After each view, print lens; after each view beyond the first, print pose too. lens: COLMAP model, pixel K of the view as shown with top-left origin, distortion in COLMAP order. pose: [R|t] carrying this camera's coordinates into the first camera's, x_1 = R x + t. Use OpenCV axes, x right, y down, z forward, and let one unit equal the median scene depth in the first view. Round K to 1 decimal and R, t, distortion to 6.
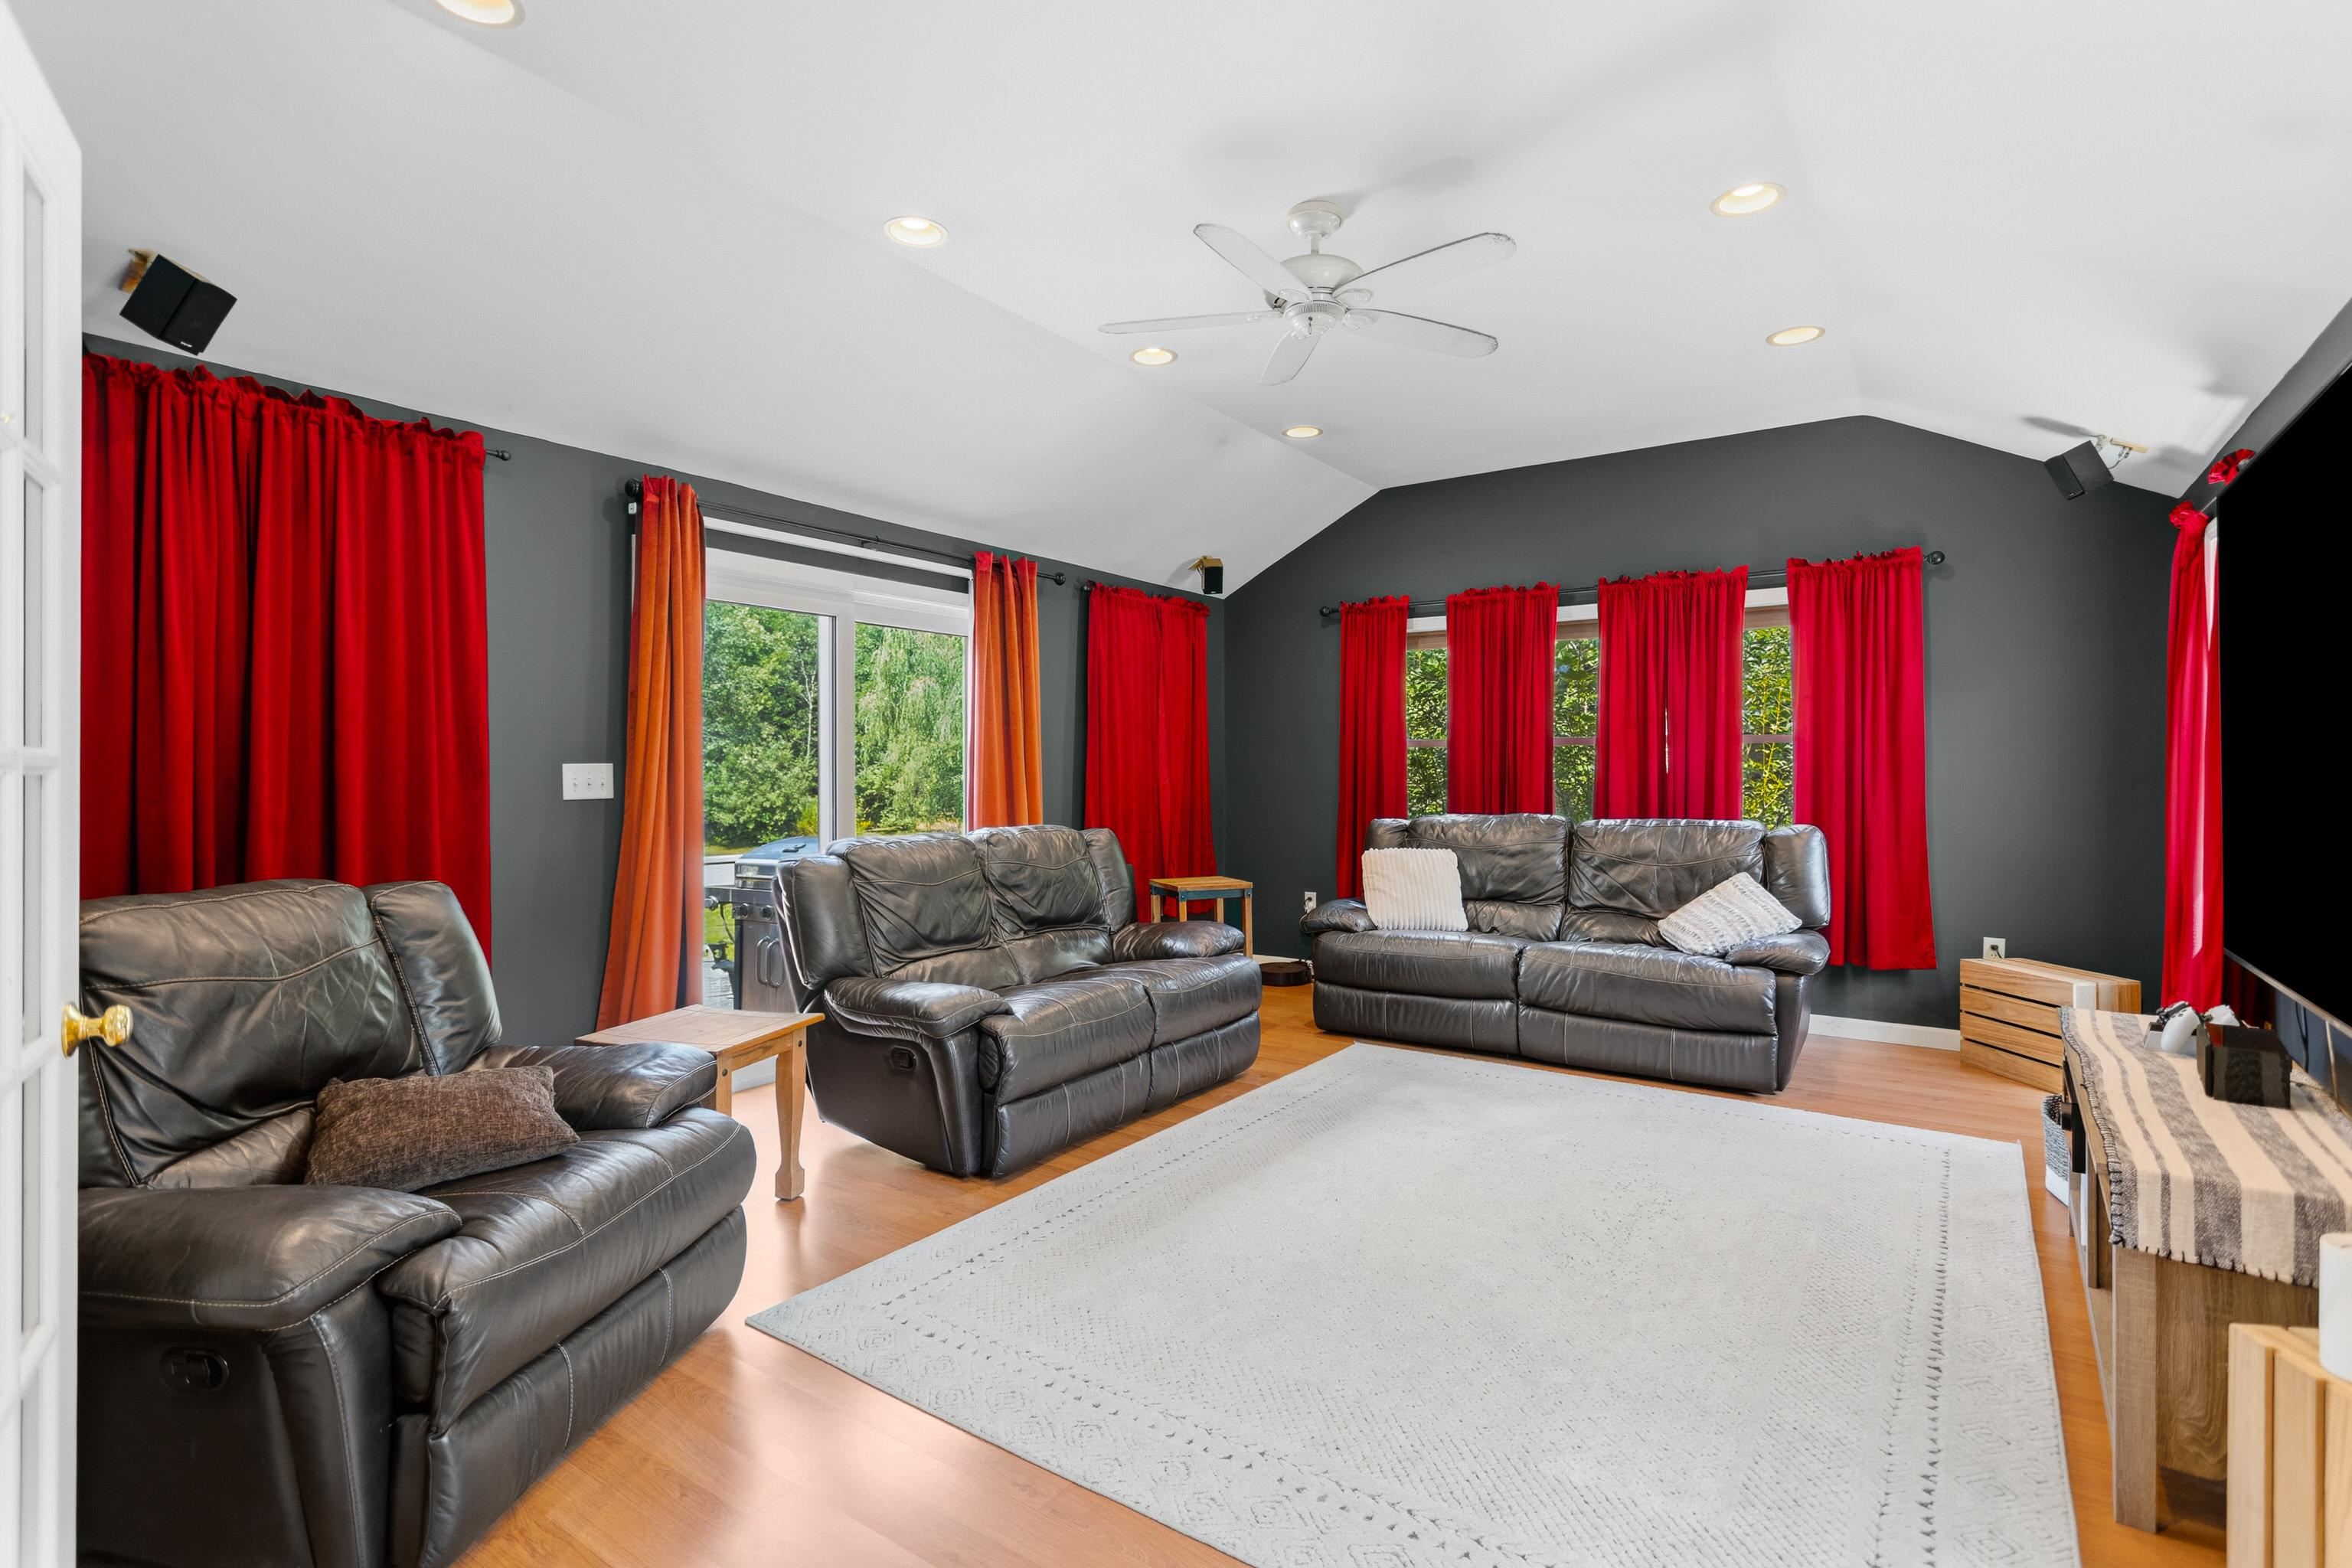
lens RADIAL K [[1108.8, 0, 1175.0], [0, 1108.8, 764.6], [0, 0, 1]] dist [0.001269, 0.000776]
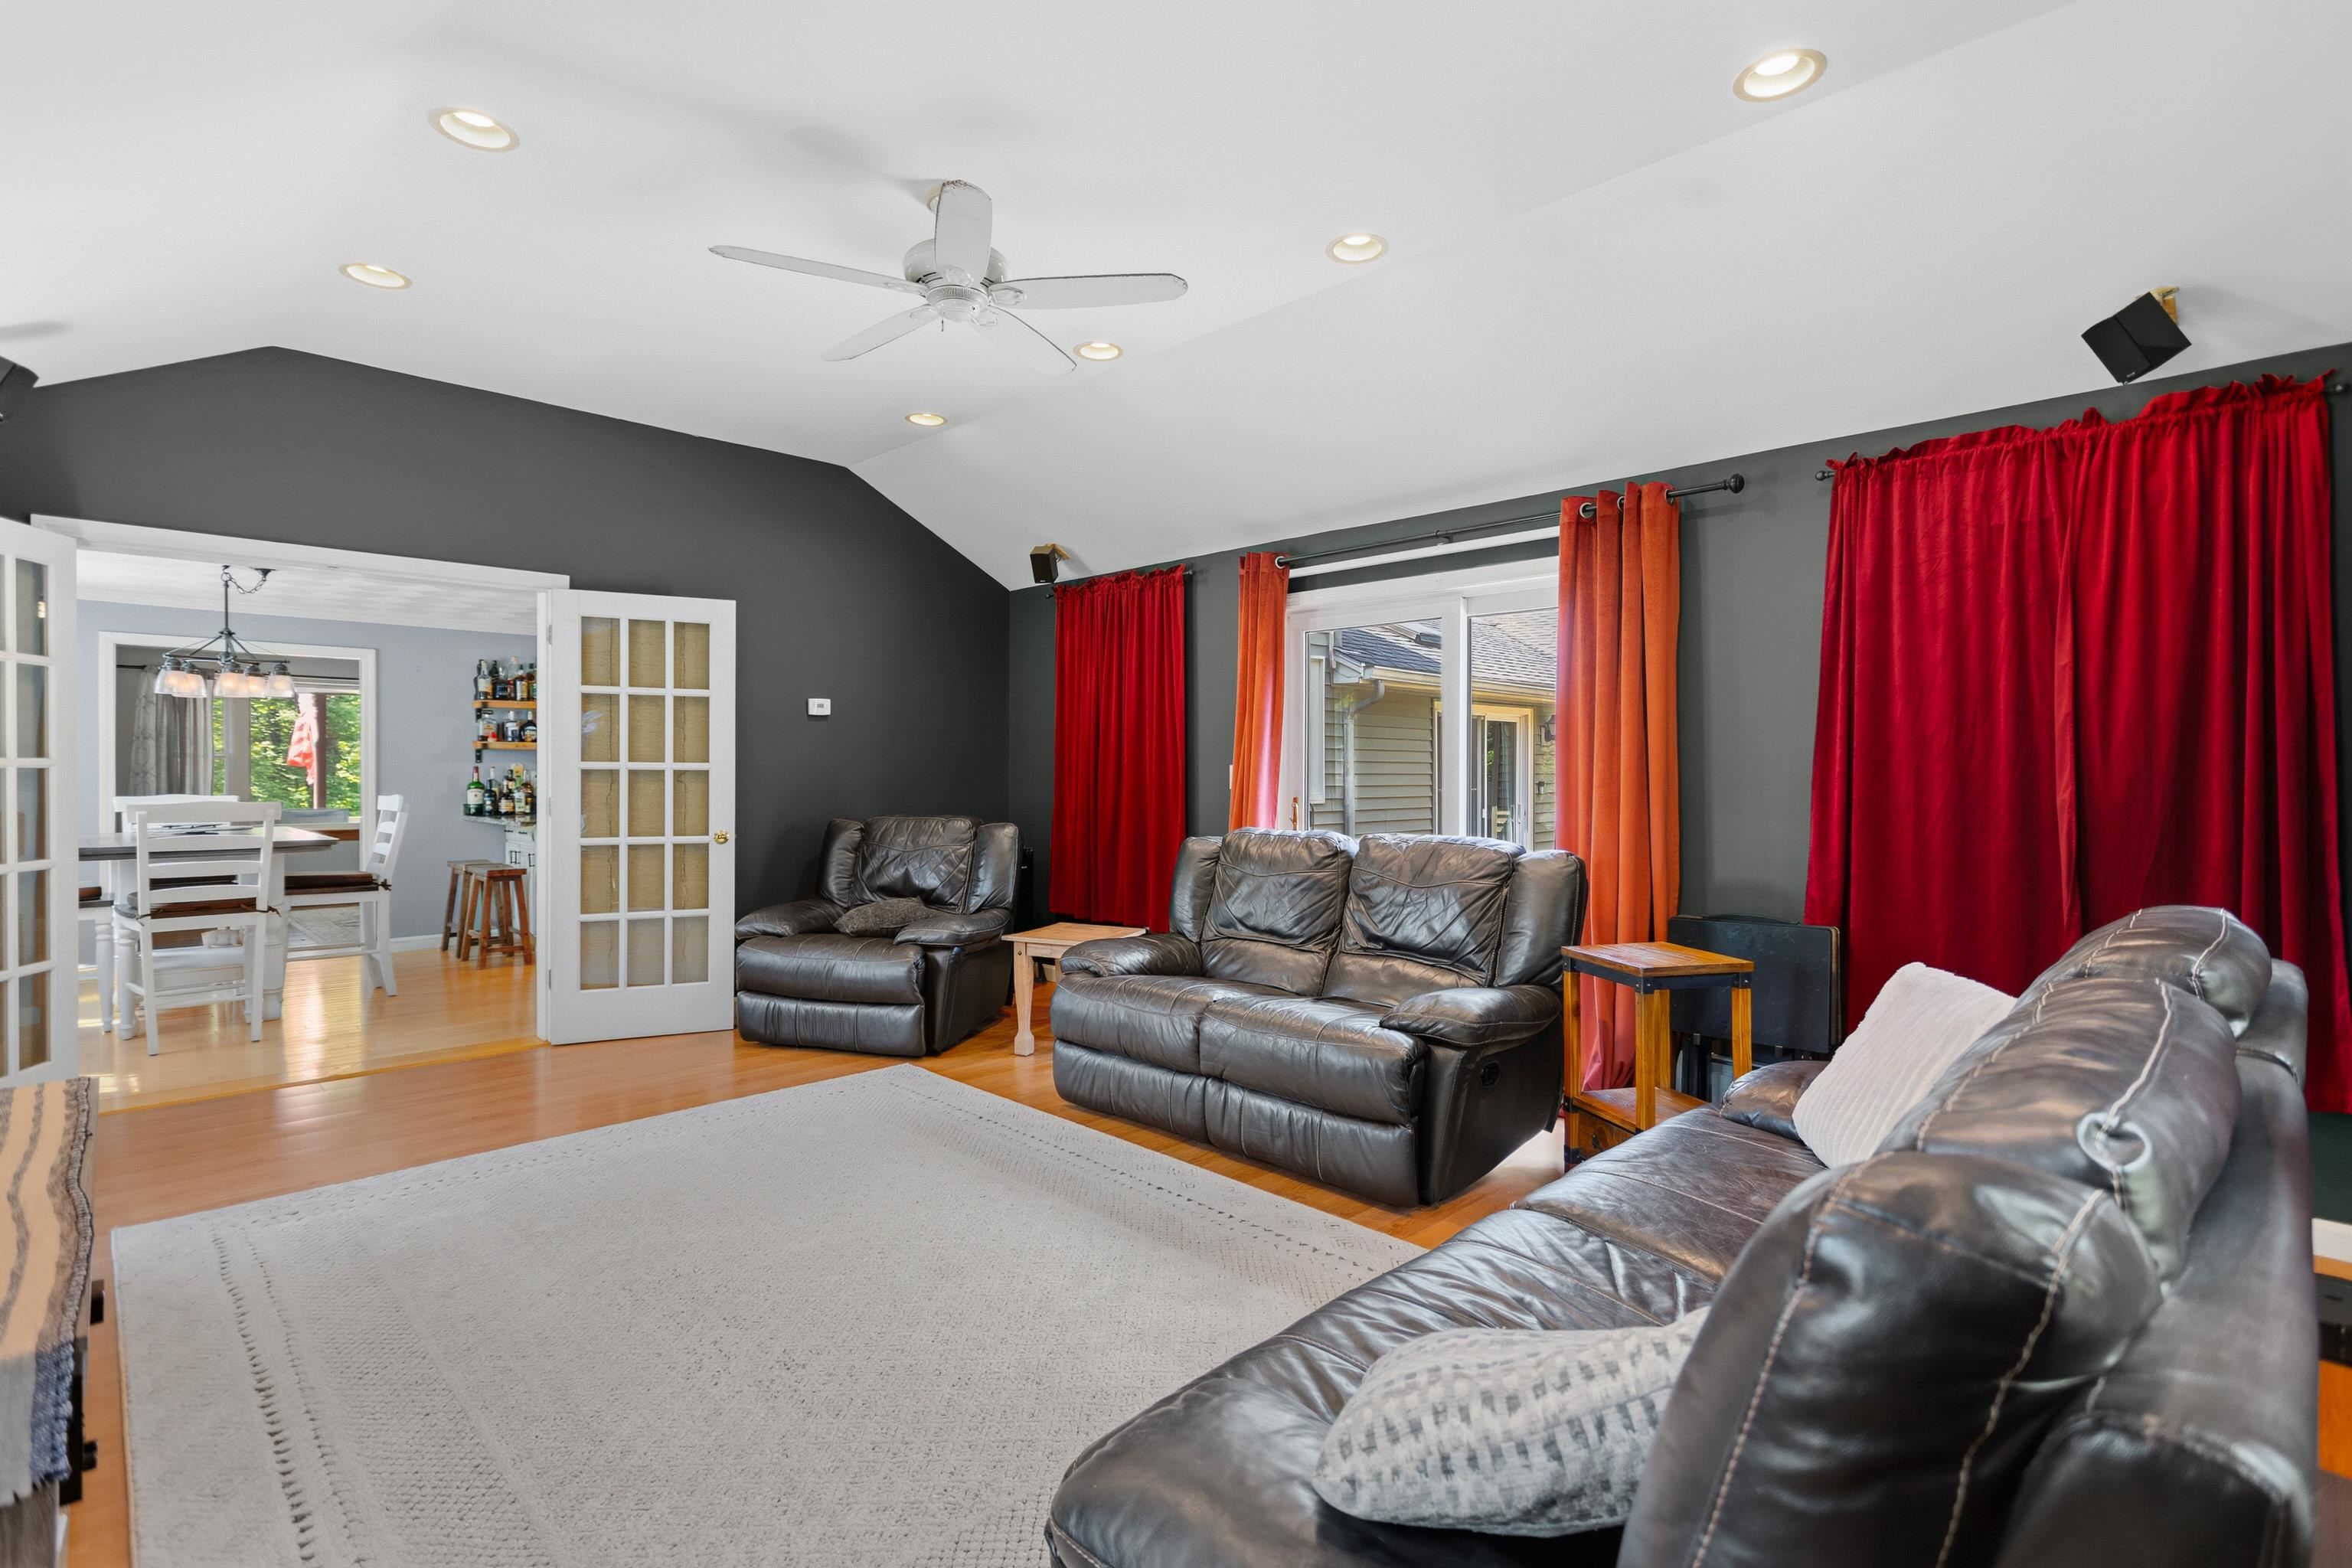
lens RADIAL K [[1108.8, 0, 1194.3], [0, 1108.8, 791.7], [0, 0, 1]] dist [0.001269, 0.000776]
pose [[-0.155571, 0.006922, -0.987800, 0.843001], [-0.008359, 0.999930, 0.008324, 0.019025], [0.987789, 0.009552, -0.155503, 1.096869]]
